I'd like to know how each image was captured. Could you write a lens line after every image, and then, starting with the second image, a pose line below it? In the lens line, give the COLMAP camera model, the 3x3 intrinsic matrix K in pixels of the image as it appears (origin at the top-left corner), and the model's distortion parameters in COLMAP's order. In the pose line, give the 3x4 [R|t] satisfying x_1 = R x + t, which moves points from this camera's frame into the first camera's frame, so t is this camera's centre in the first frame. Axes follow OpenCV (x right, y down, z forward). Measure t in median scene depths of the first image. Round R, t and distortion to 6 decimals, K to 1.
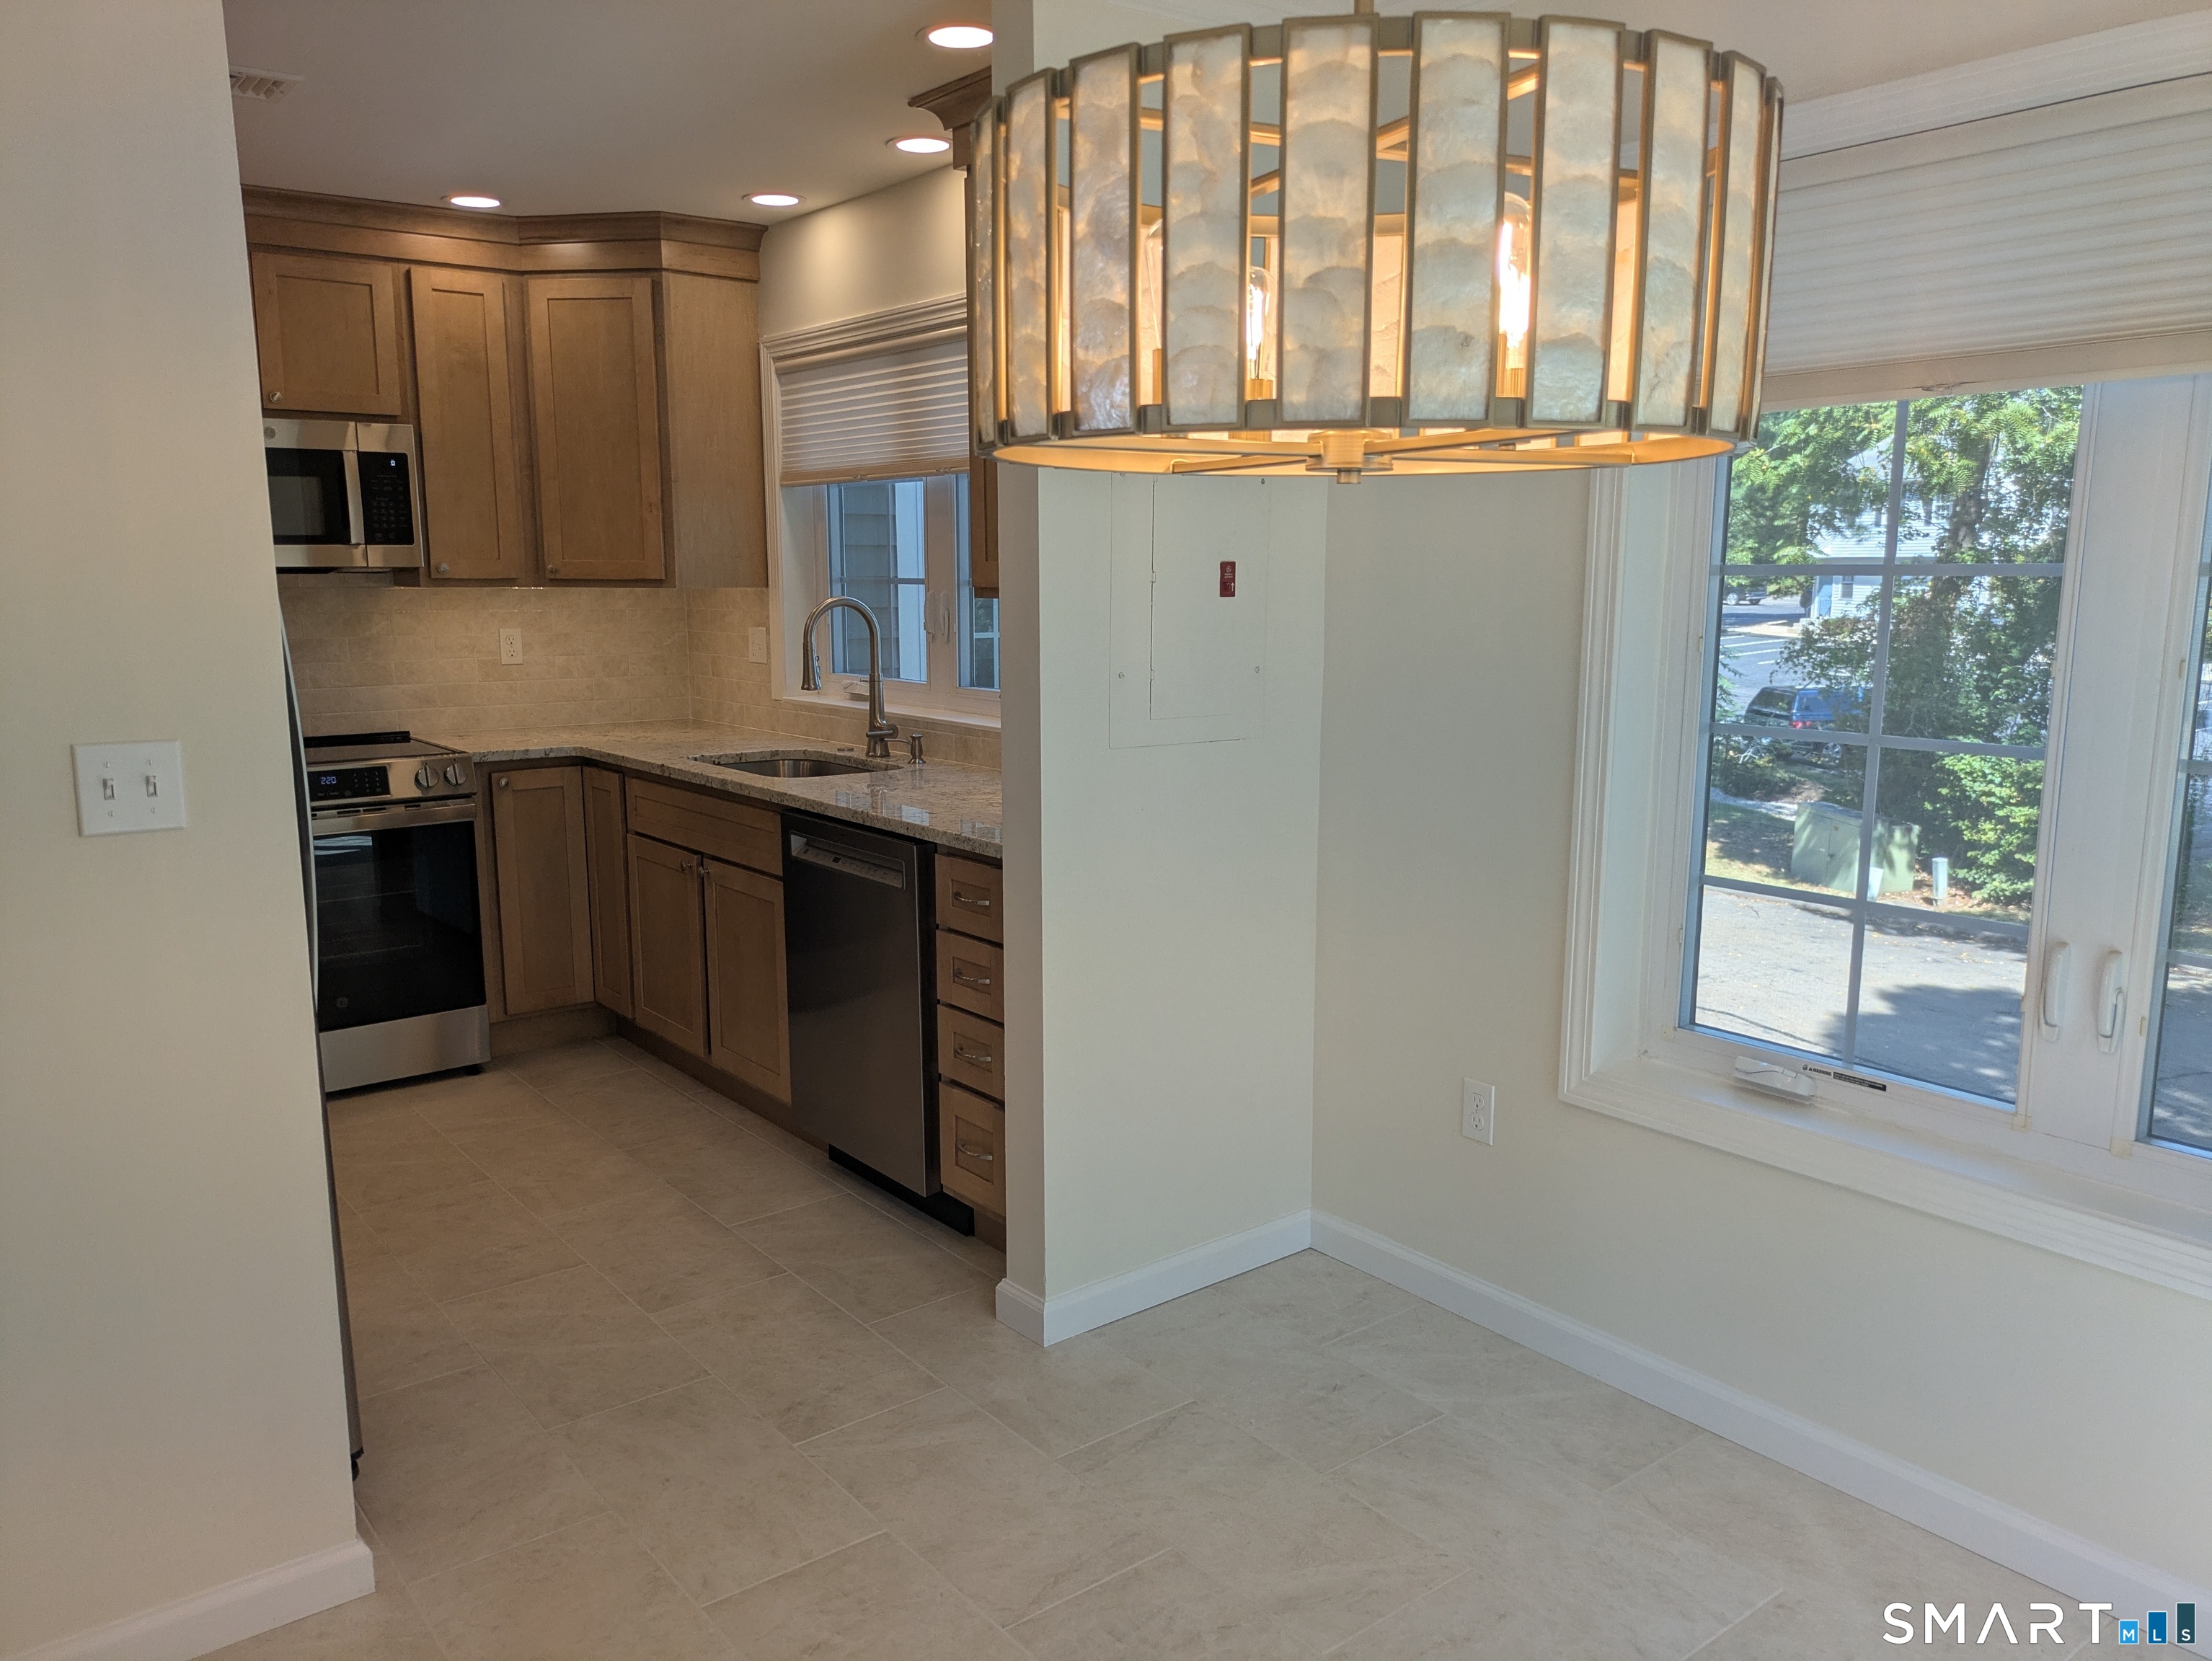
lens RADIAL K [[1654.8, 0, 1101.4], [0, 1654.8, 842.0], [0, 0, 1]] dist [0.052273, -0.052742]
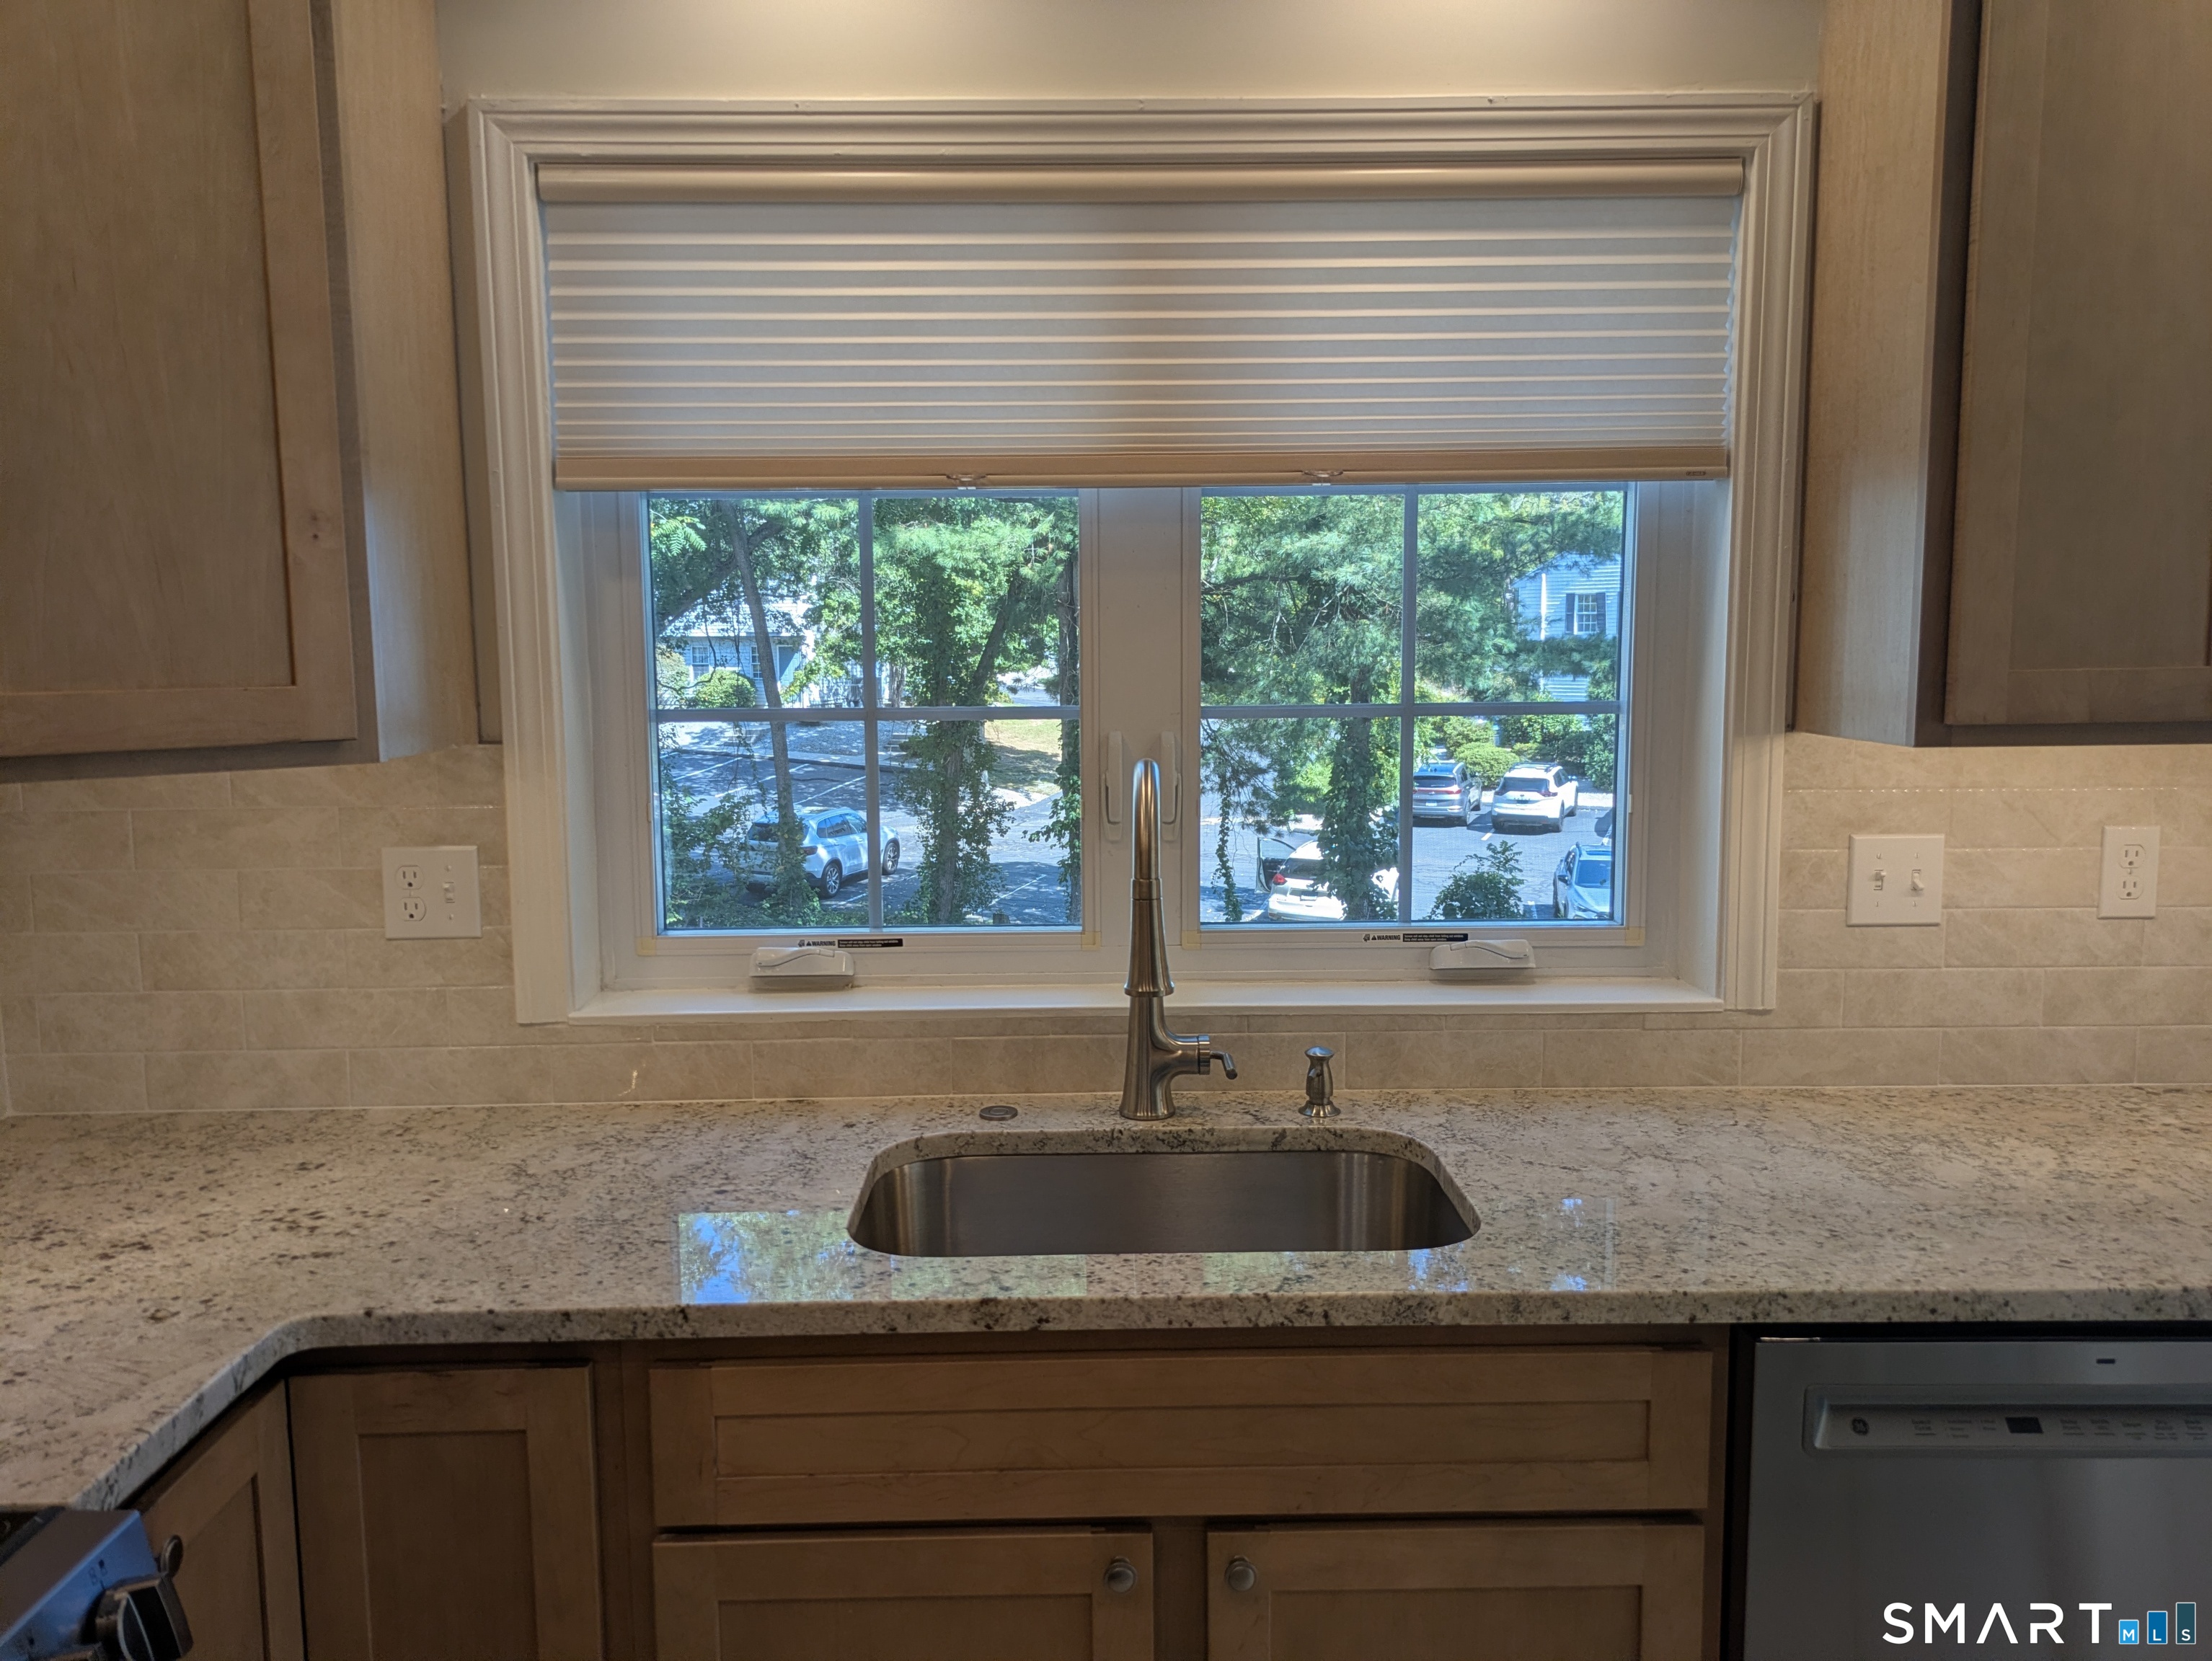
lens RADIAL K [[1641.2, 0, 1091.8], [0, 1641.2, 821.9], [0, 0, 1]] dist [0.067450, -0.073176]
pose [[0.603939, -0.095310, 0.791312, -0.462113], [0.141522, 0.989872, 0.011215, -0.130153], [-0.784366, 0.105215, 0.611310, 0.712092]]
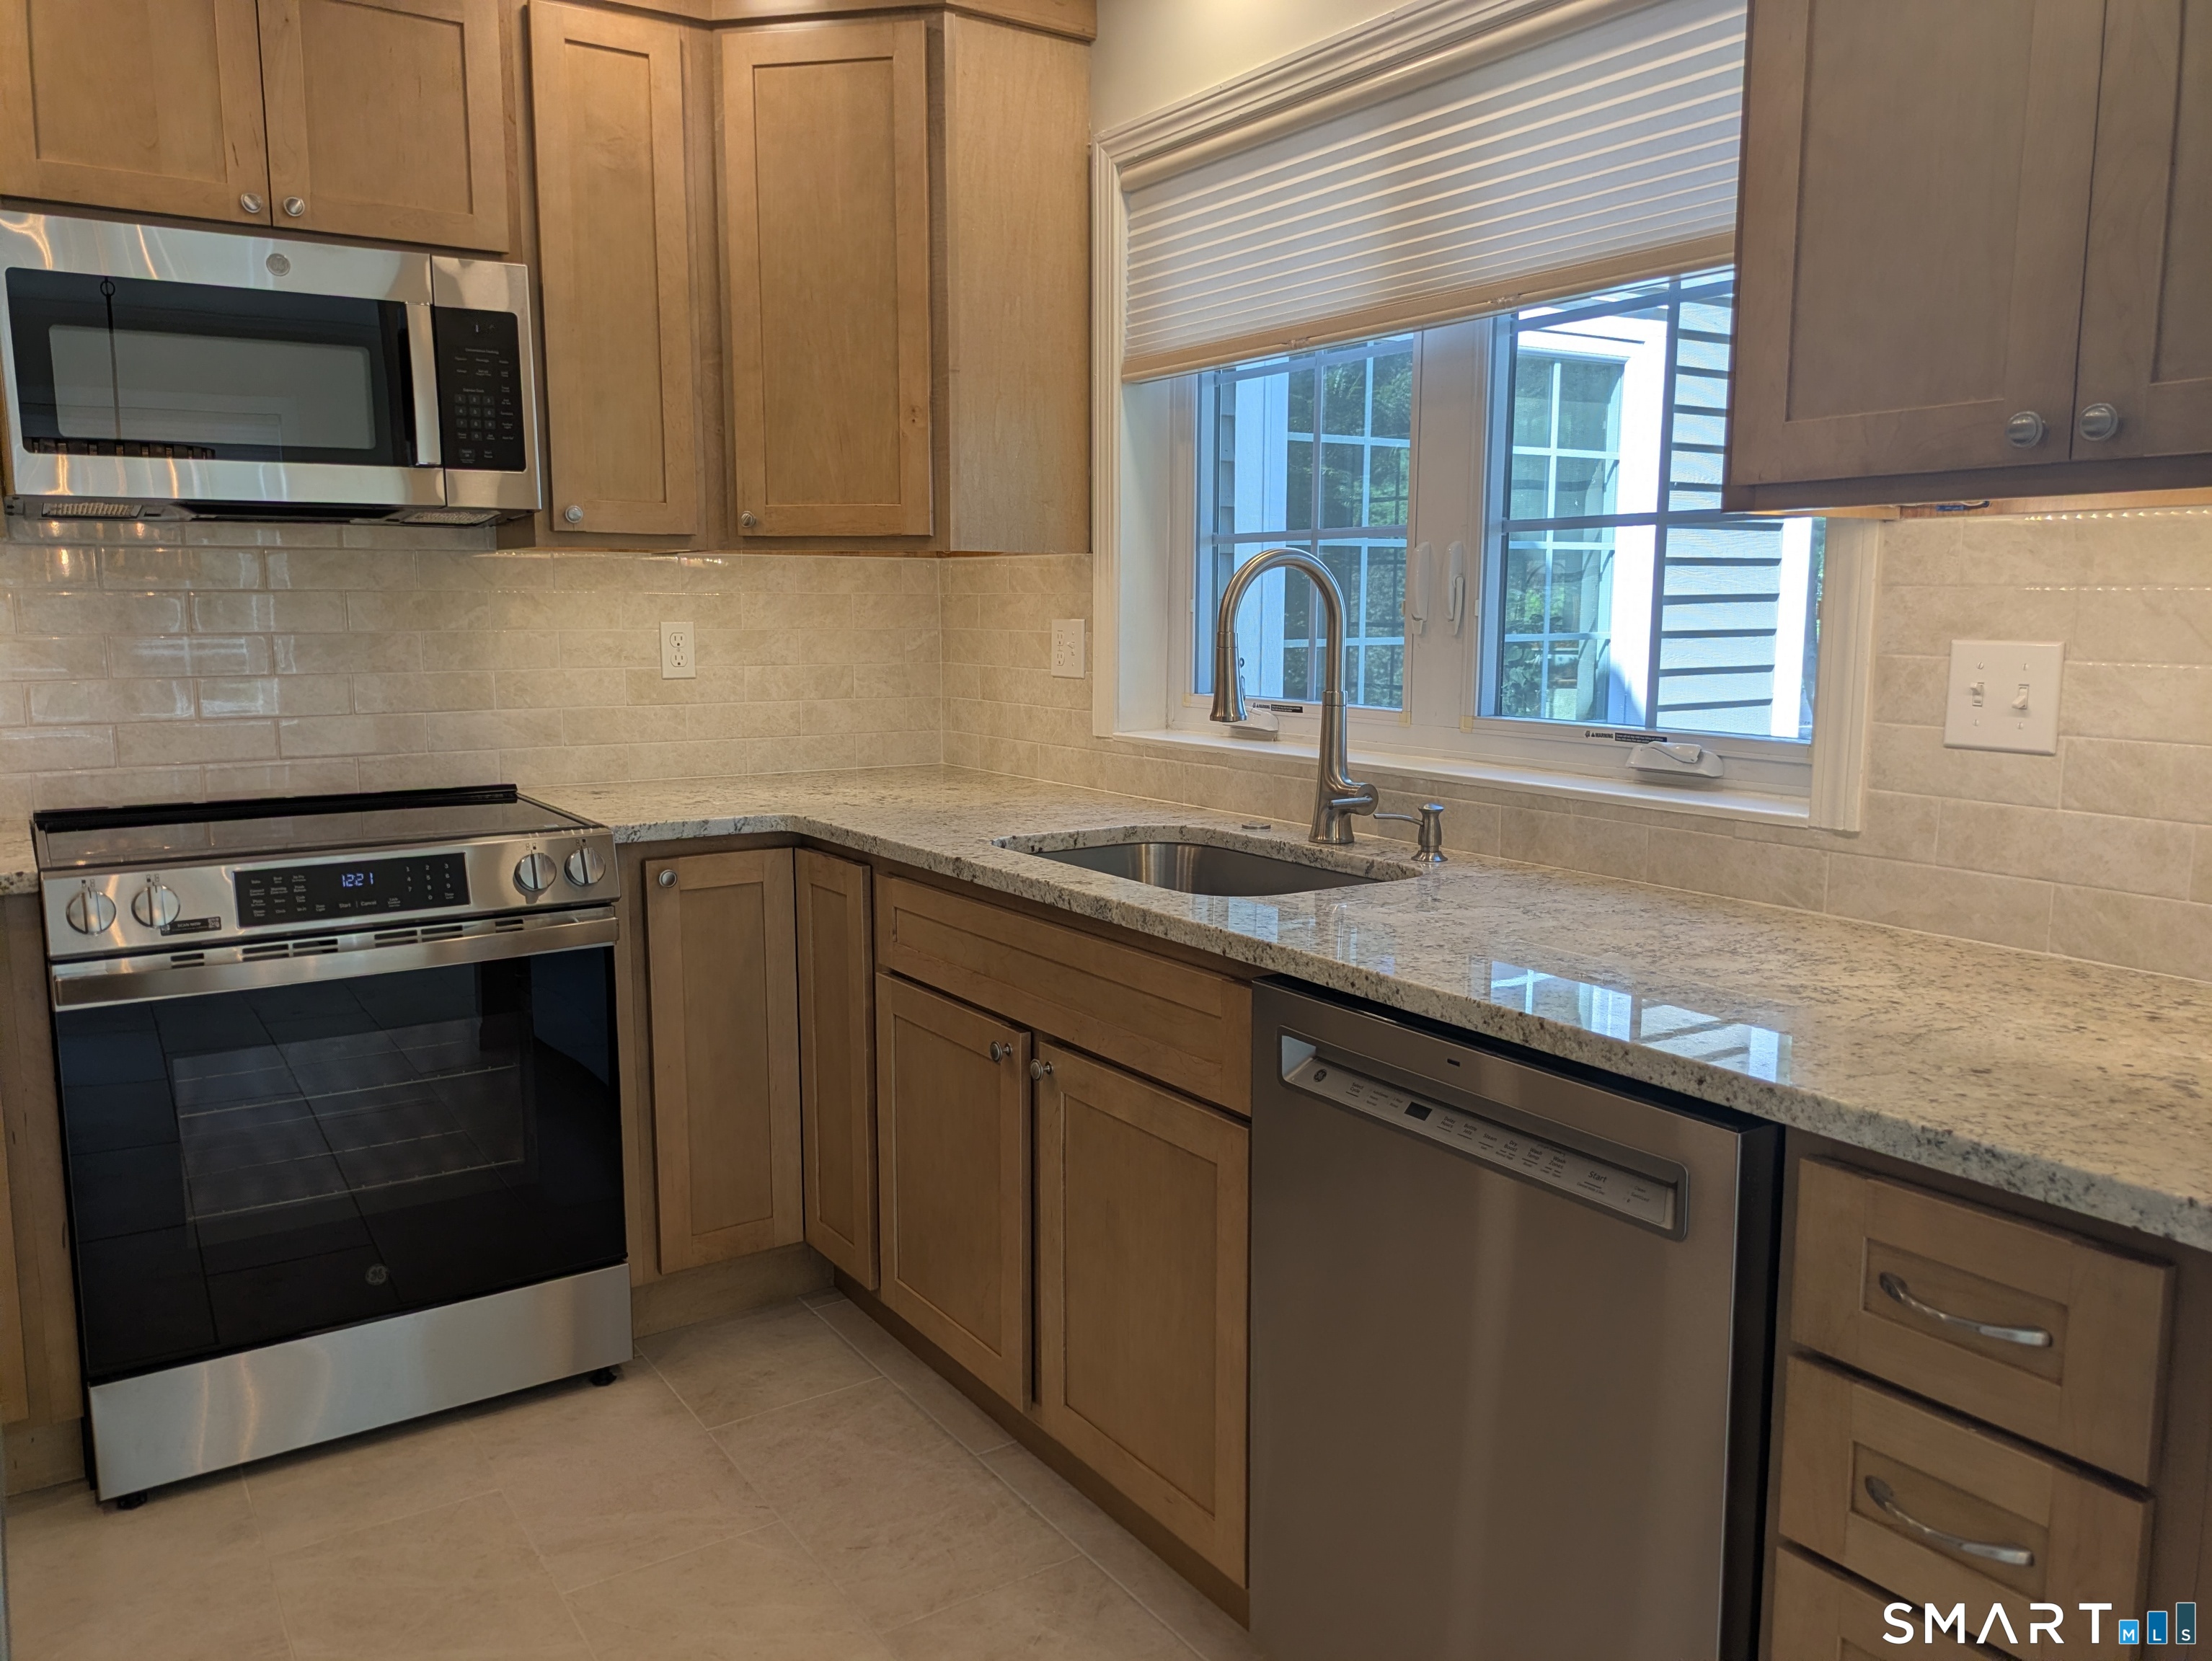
lens RADIAL K [[1641.2, 0, 1091.8], [0, 1641.2, 821.9], [0, 0, 1]] dist [0.067450, -0.073176]
pose [[0.996878, 0.010949, -0.078200, -0.165810], [-0.013332, 0.999461, -0.030013, -0.039848], [0.077829, 0.030962, 0.996486, 0.437303]]
